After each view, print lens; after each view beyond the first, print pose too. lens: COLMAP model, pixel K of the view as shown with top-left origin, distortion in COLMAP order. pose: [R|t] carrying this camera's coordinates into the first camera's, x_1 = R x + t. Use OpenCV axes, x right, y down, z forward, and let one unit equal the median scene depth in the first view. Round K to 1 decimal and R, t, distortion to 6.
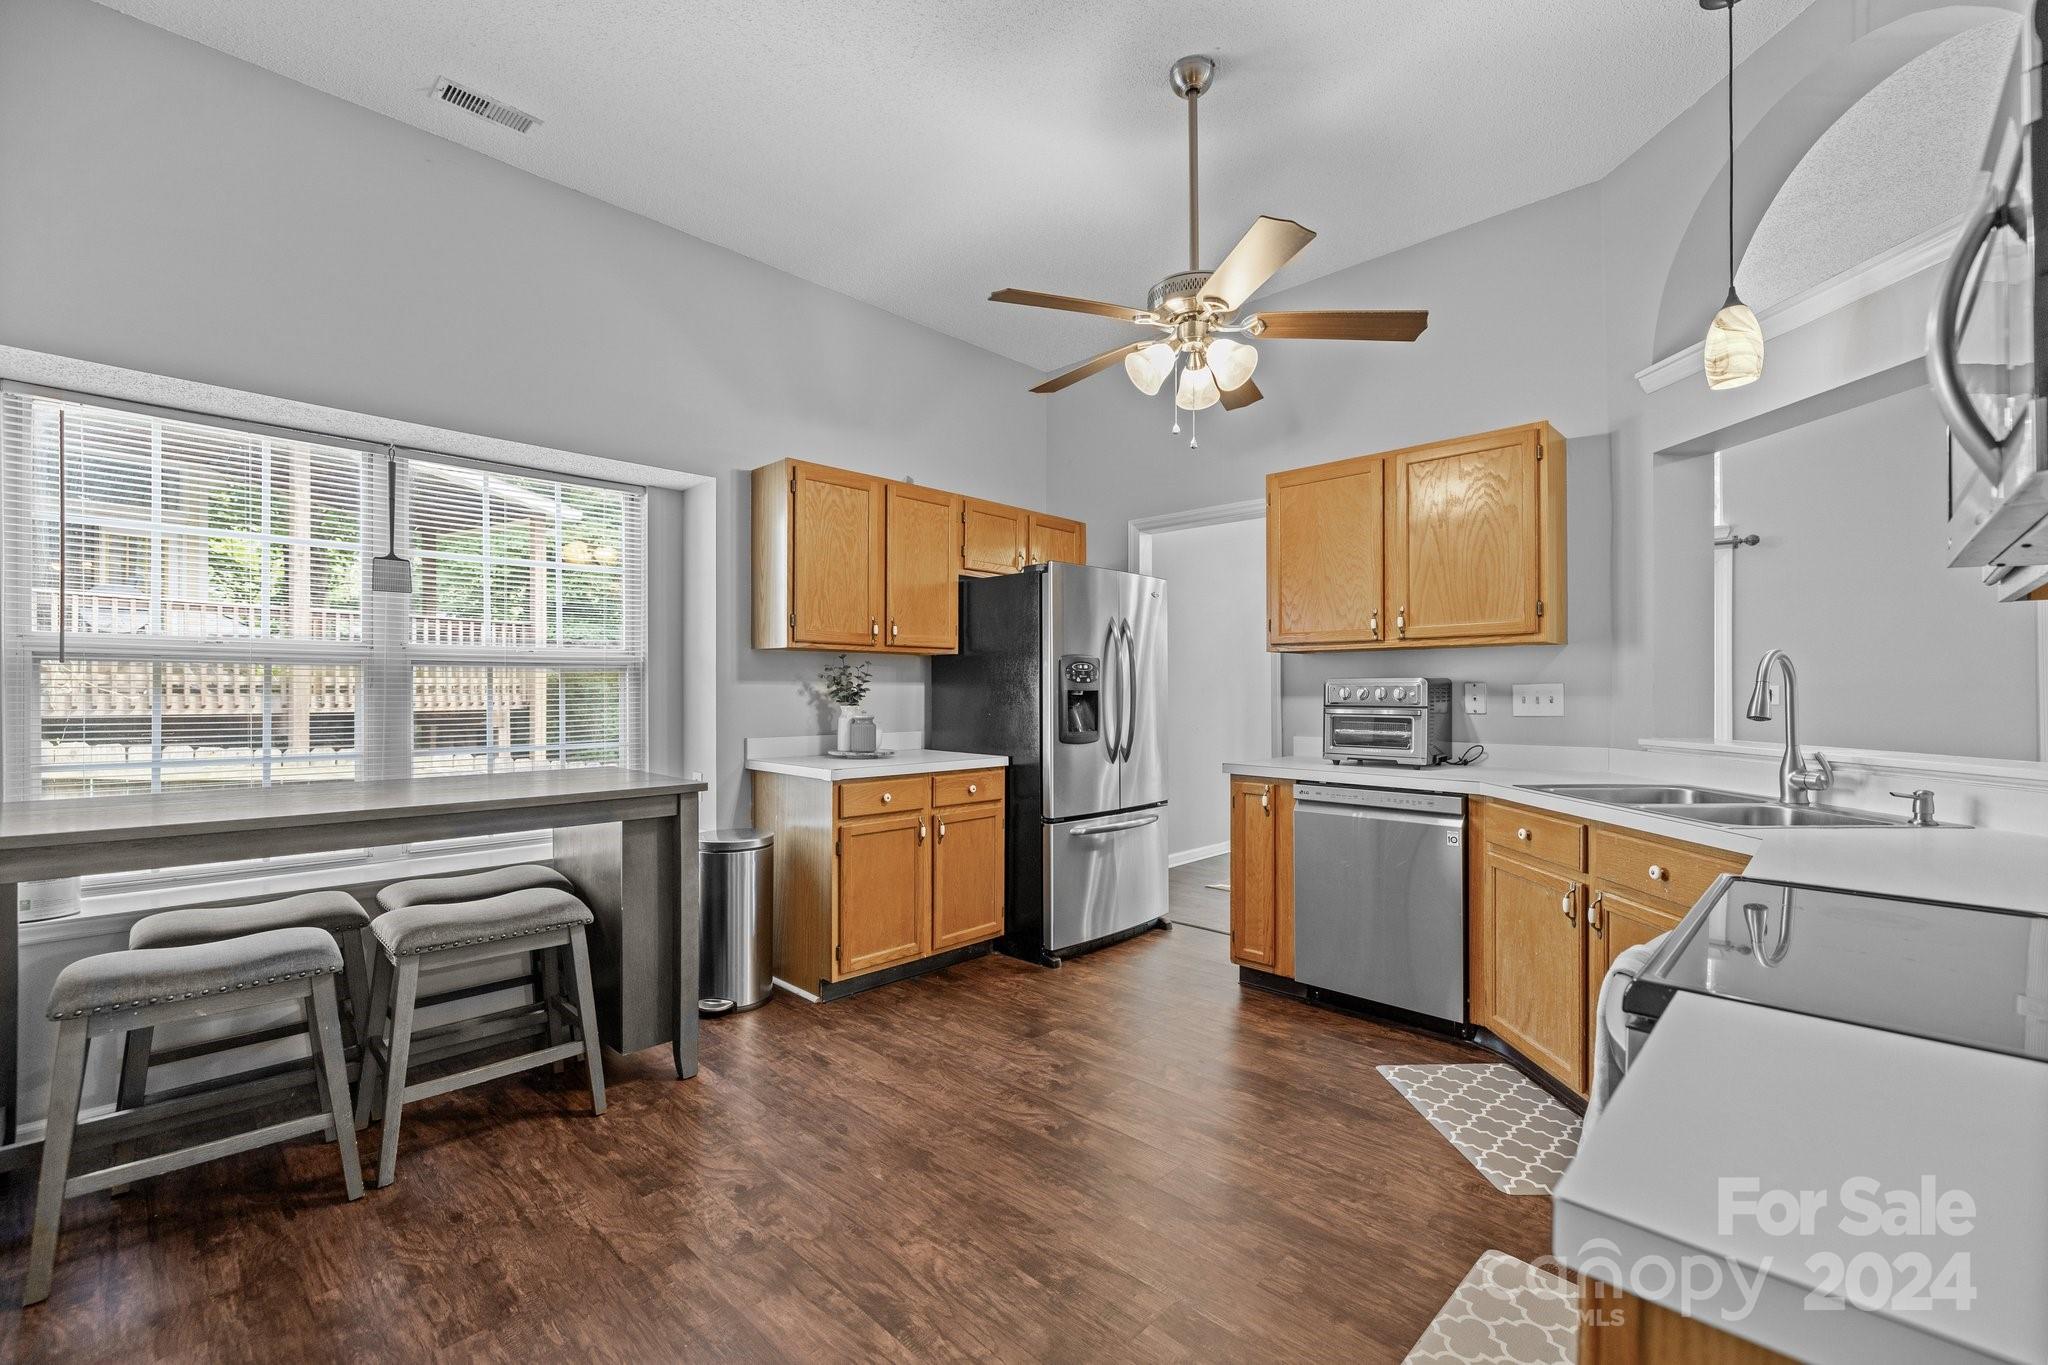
lens RADIAL K [[866.4, 0, 1038.8], [0, 866.4, 692.1], [0, 0, 1]] dist [-0.000430, -0.000506]
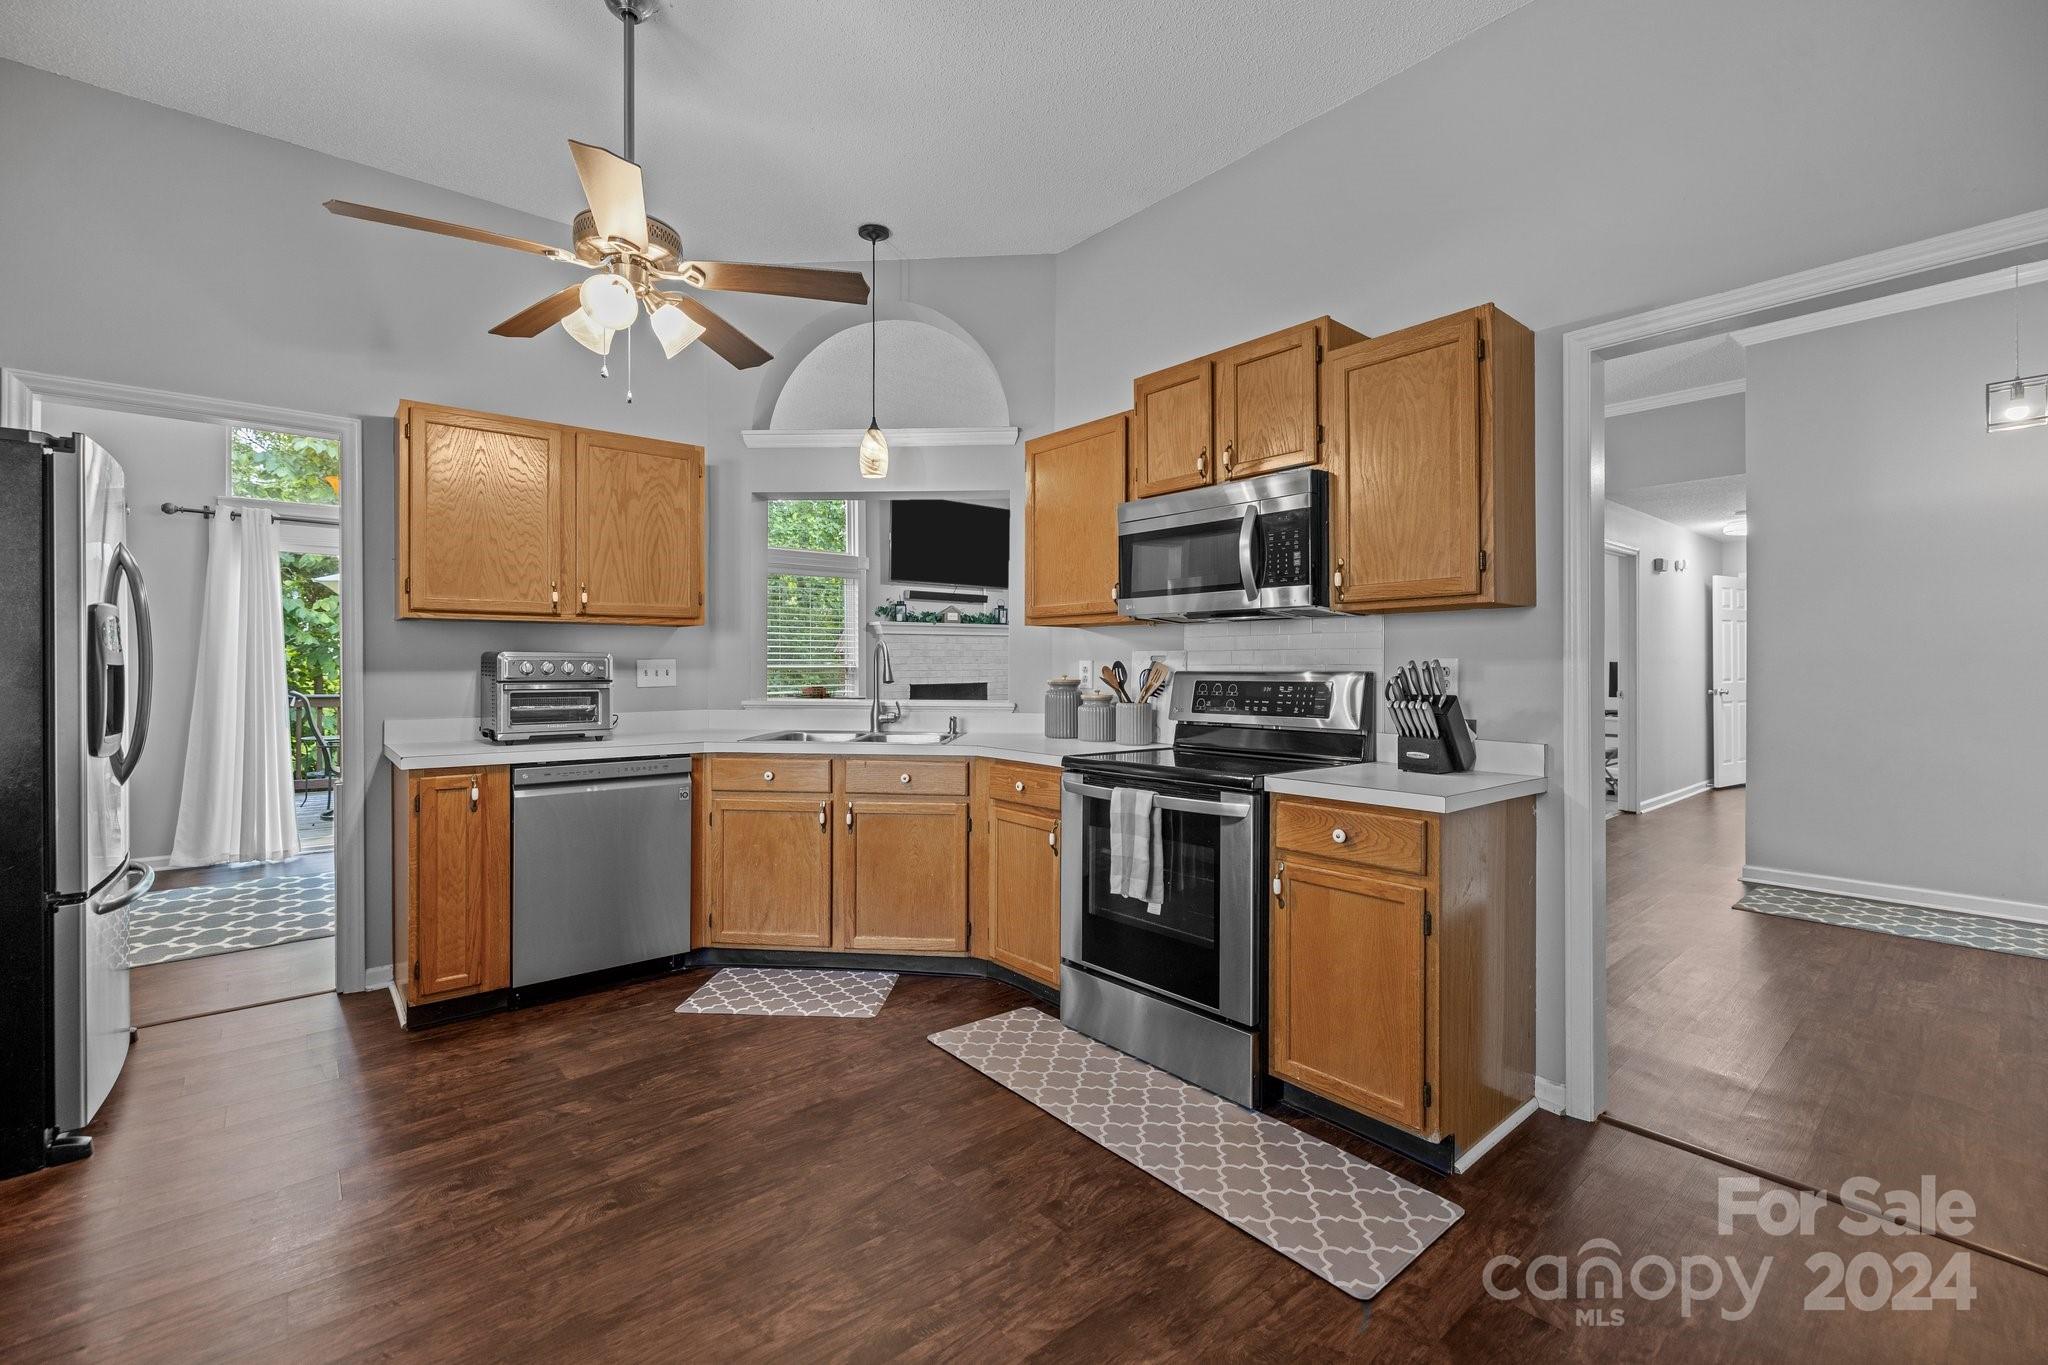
lens RADIAL K [[866.4, 0, 1019.1], [0, 866.4, 662.3], [0, 0, 1]] dist [-0.000430, -0.000506]
pose [[0.112179, 0.002613, 0.993685, -0.643031], [-0.000627, 0.999997, -0.002558, -0.003019], [-0.993688, -0.000336, 0.112180, 0.453404]]
